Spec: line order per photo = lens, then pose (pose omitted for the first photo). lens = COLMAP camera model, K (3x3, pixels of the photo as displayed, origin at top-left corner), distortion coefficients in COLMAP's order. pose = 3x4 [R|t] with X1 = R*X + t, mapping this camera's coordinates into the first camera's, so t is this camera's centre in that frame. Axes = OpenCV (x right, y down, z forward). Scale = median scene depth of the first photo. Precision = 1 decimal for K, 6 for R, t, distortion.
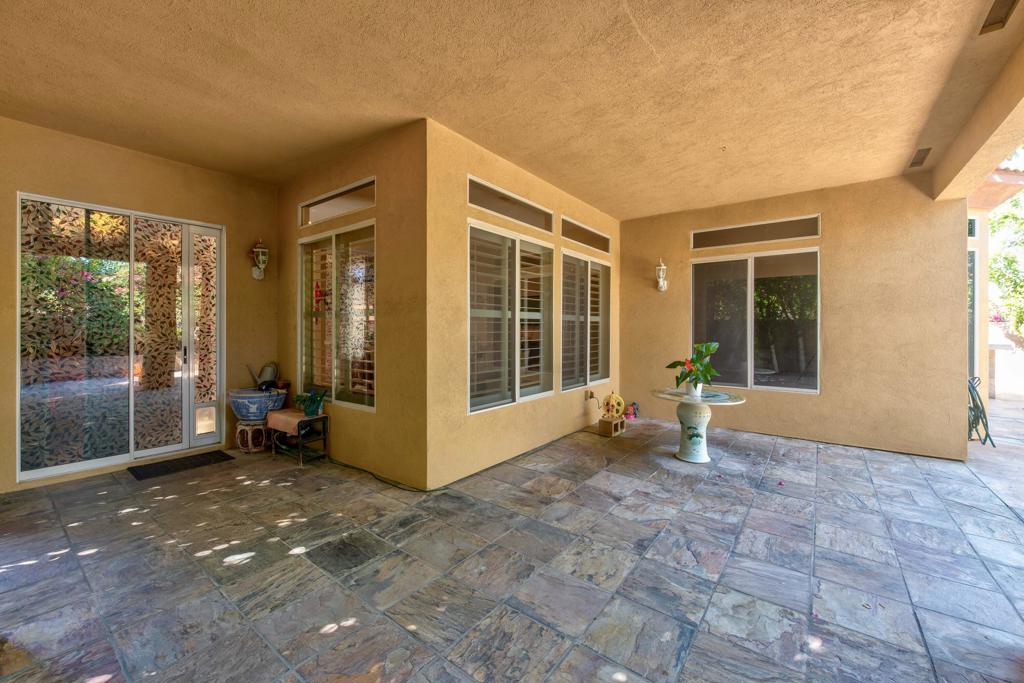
lens RADIAL K [[404.7, 0, 528.8], [0, 404.7, 329.5], [0, 0, 1]] dist [0.015441, -0.003923]
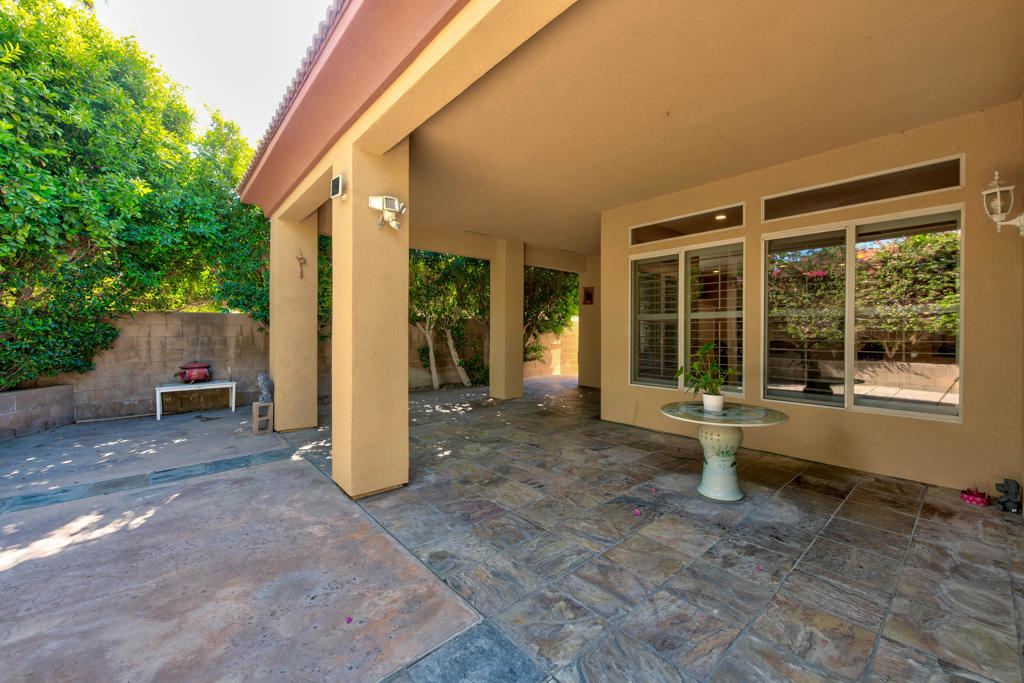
lens RADIAL K [[404.7, 0, 521.3], [0, 404.7, 337.3], [0, 0, 1]] dist [0.015441, -0.003923]
pose [[-0.213500, 0.011765, -0.976872, 1.442058], [-0.000779, 0.999925, 0.012213, 0.014341], [0.976943, 0.003368, -0.213475, 0.929557]]
